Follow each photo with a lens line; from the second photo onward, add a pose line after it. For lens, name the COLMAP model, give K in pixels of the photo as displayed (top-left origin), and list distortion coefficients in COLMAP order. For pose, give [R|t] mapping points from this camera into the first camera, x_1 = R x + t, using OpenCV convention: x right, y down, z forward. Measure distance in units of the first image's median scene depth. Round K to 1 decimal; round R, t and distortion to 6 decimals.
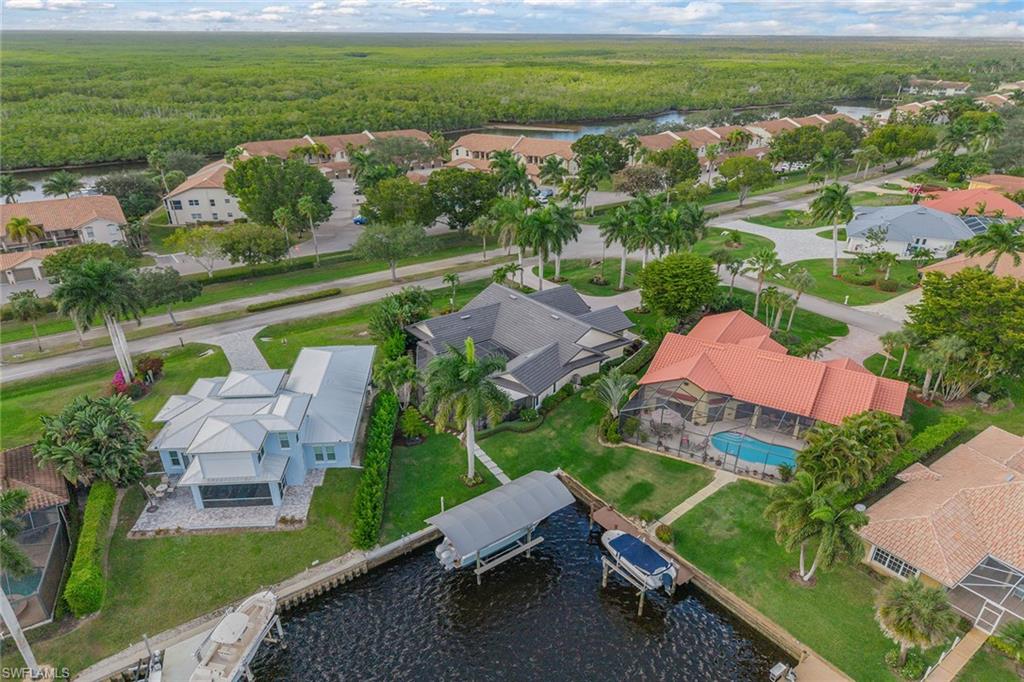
lens RADIAL K [[685.1, 0, 512.0], [0, 685.1, 341.0], [0, 0, 1]] dist [0.005514, 0.000813]
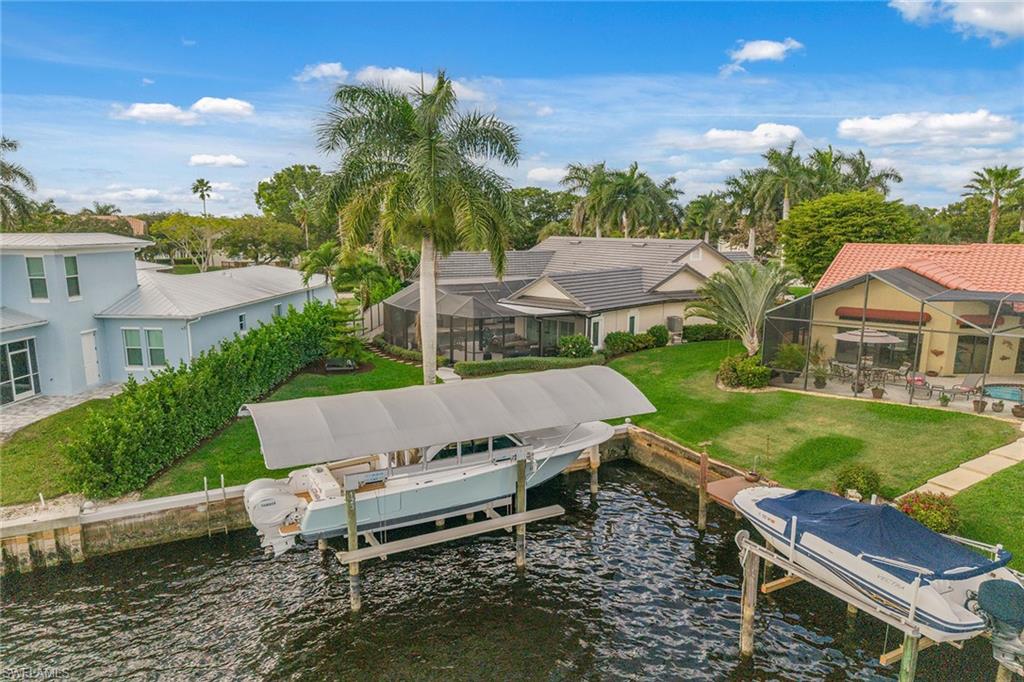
lens RADIAL K [[685.1, 0, 512.0], [0, 685.1, 341.0], [0, 0, 1]] dist [0.005514, 0.000813]
pose [[0.986734, 0.017287, -0.161424, 0.065733], [-0.055452, 0.970402, -0.235042, 0.252846], [0.152583, 0.240875, 0.958487, 0.549920]]
